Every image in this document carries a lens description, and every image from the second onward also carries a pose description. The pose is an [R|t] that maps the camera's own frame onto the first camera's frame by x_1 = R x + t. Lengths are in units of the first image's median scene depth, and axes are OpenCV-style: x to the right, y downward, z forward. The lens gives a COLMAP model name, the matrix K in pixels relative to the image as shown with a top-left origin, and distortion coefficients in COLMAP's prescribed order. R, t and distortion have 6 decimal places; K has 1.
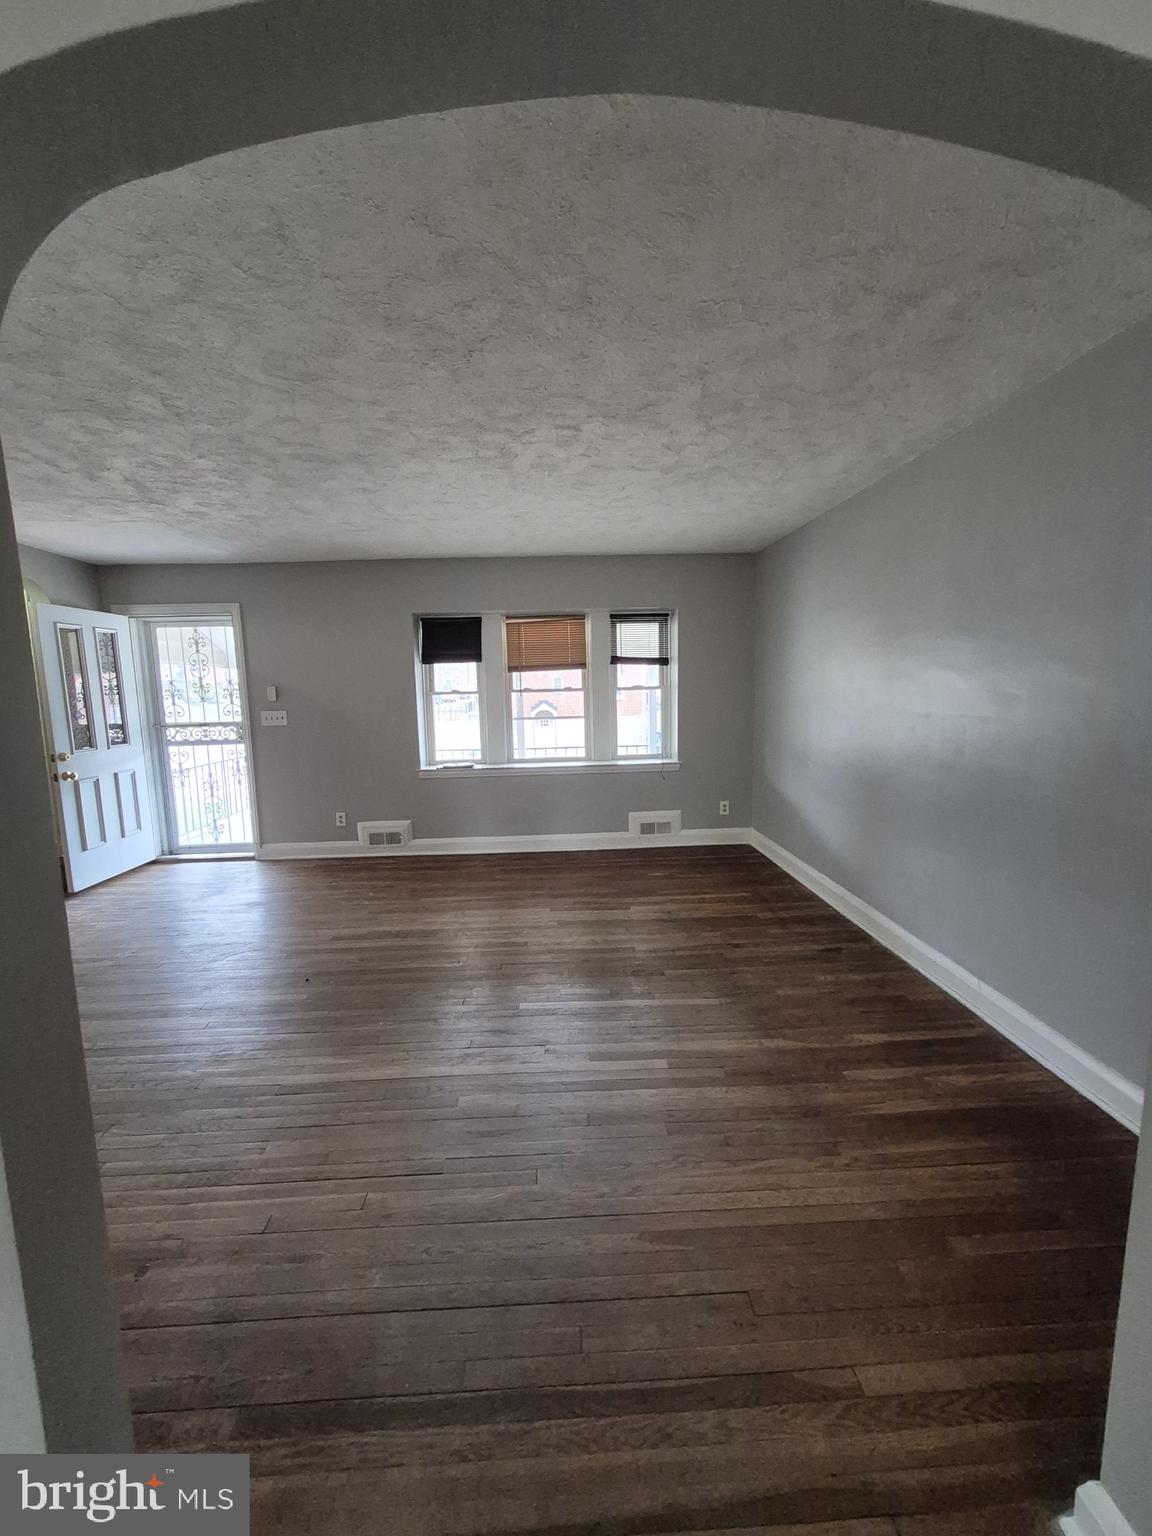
lens RADIAL K [[596.6, 0, 573.7], [0, 596.6, 775.4], [0, 0, 1]] dist [-0.001303, -0.000718]
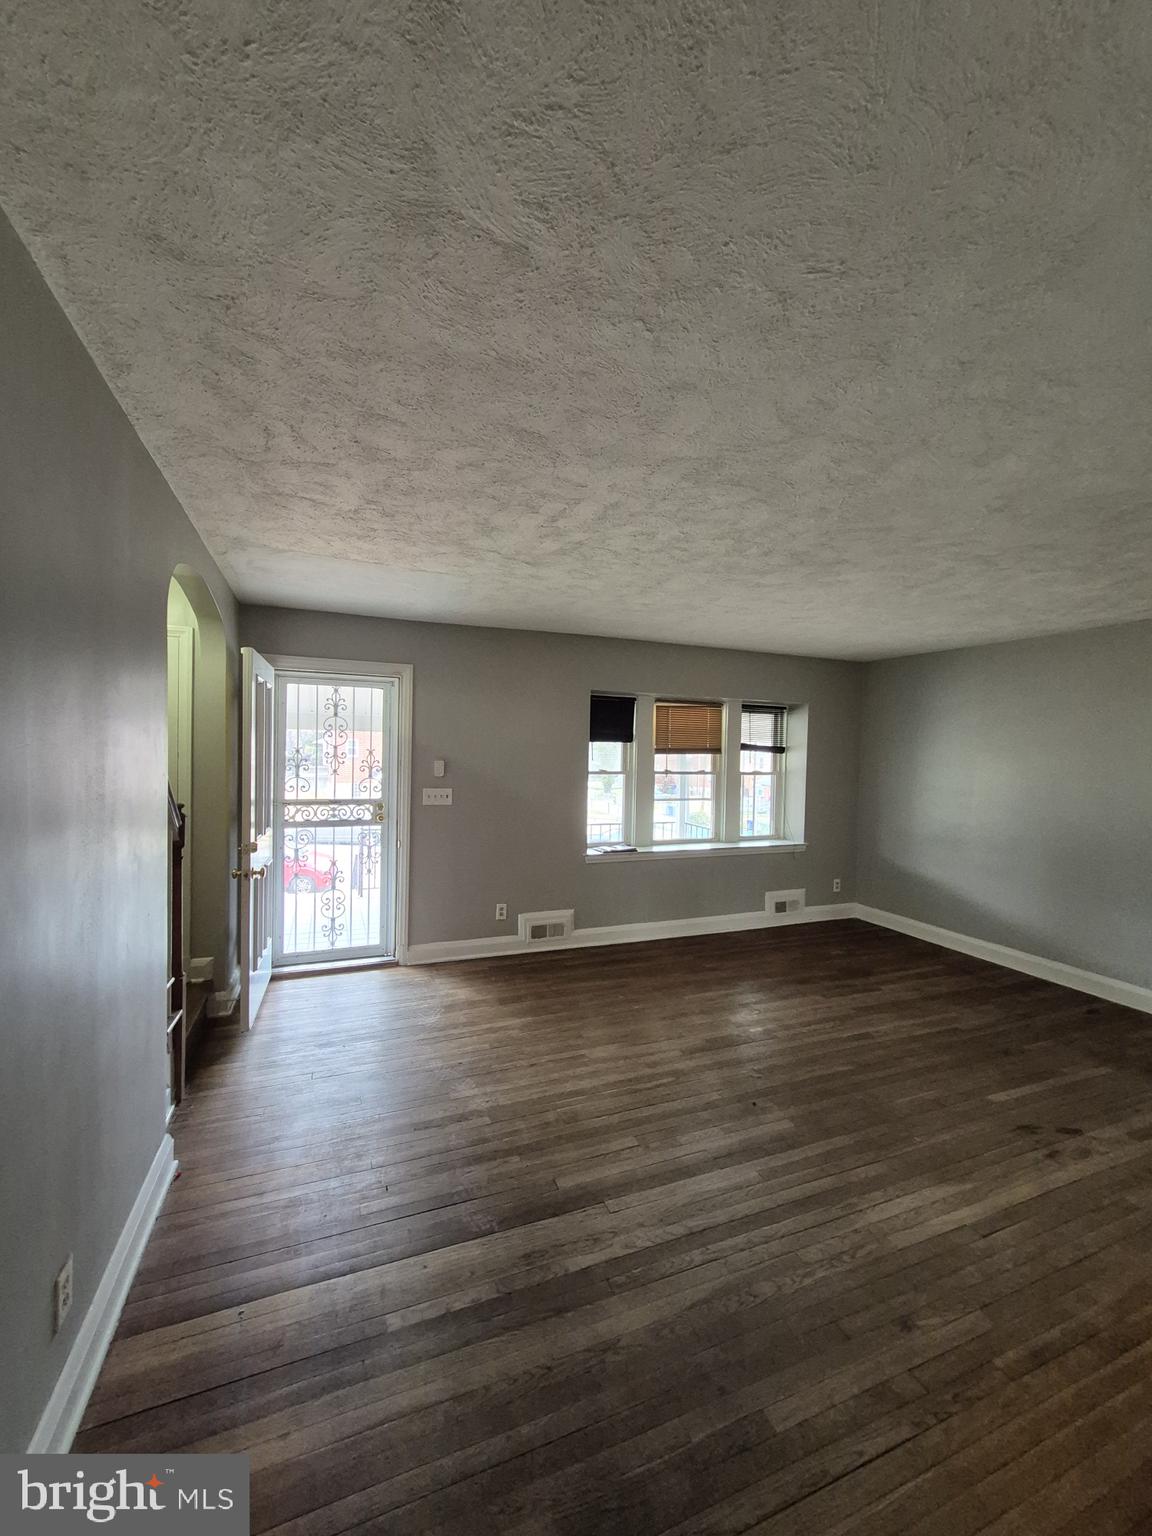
lens RADIAL K [[596.6, 0, 562.7], [0, 596.6, 775.5], [0, 0, 1]] dist [-0.001303, -0.000718]
pose [[0.946303, 0.029973, 0.321889, -0.589690], [0.006480, 0.993734, -0.111584, -0.027270], [-0.323217, 0.107678, 0.940179, 0.116299]]
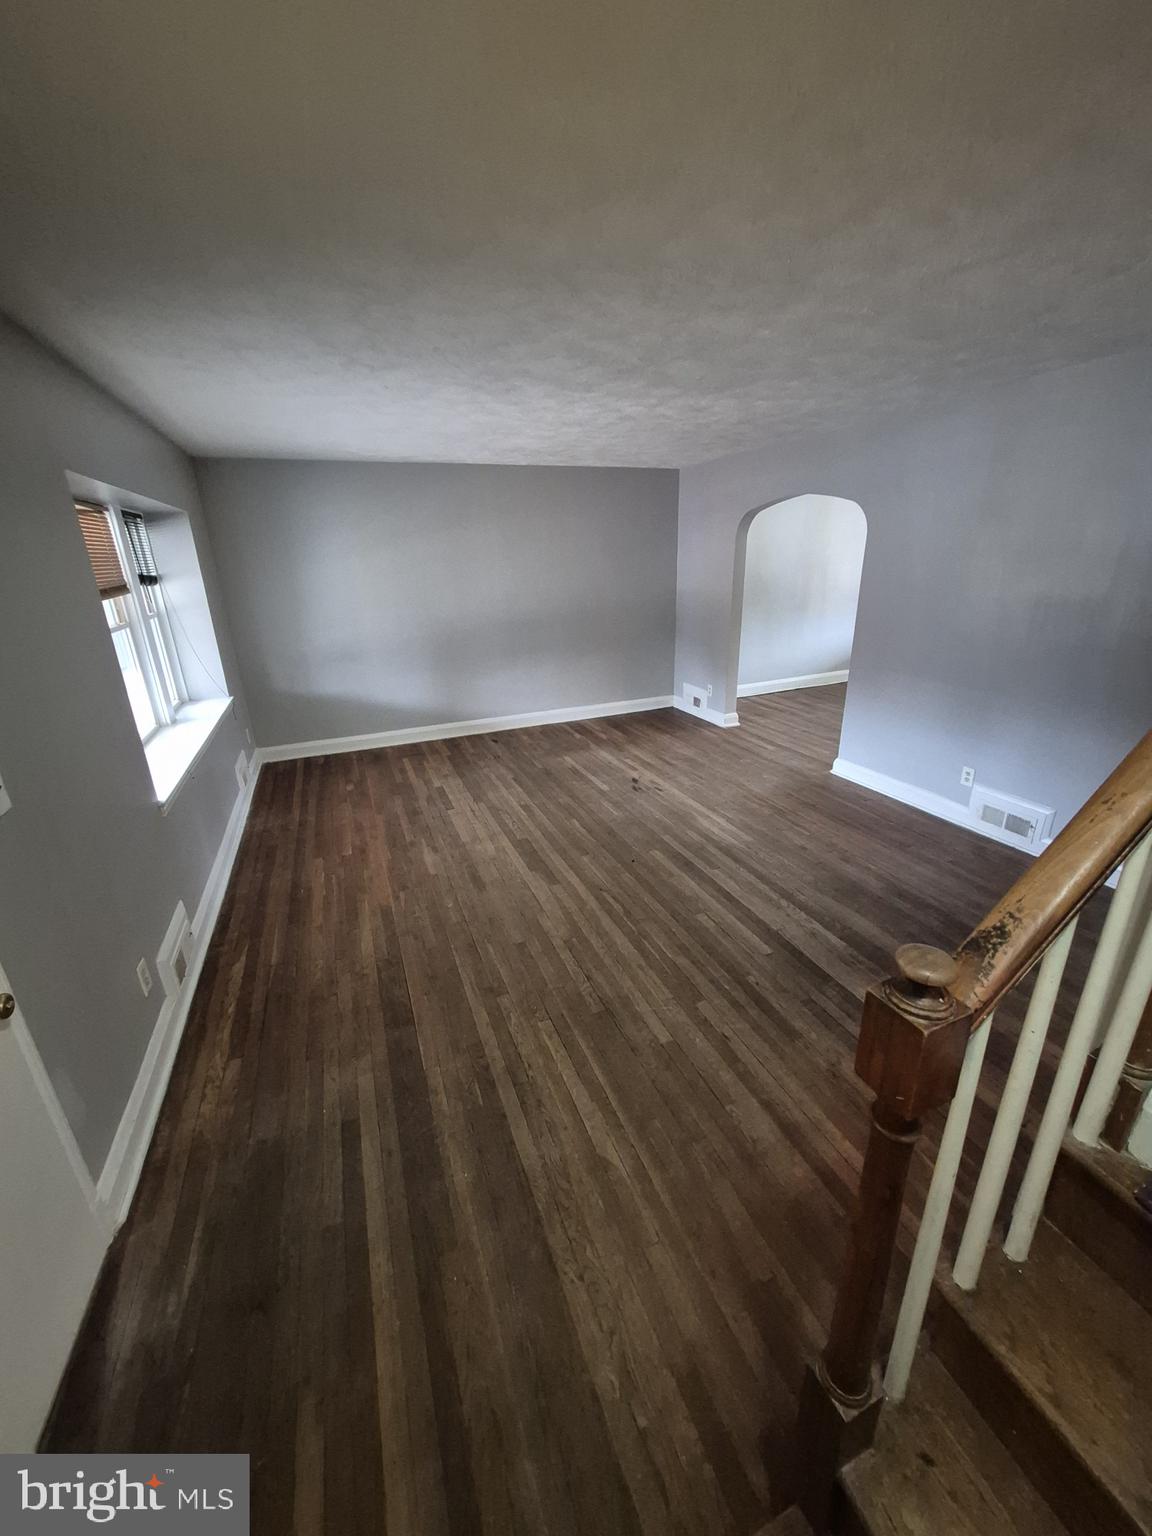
lens RADIAL K [[596.6, 0, 576.4], [0, 596.6, 763.3], [0, 0, 1]] dist [-0.001303, -0.000718]
pose [[-0.325801, -0.287934, 0.900526, -0.812283], [0.183348, 0.915171, 0.358950, -0.155580], [-0.927490, 0.282056, -0.245372, 0.770007]]
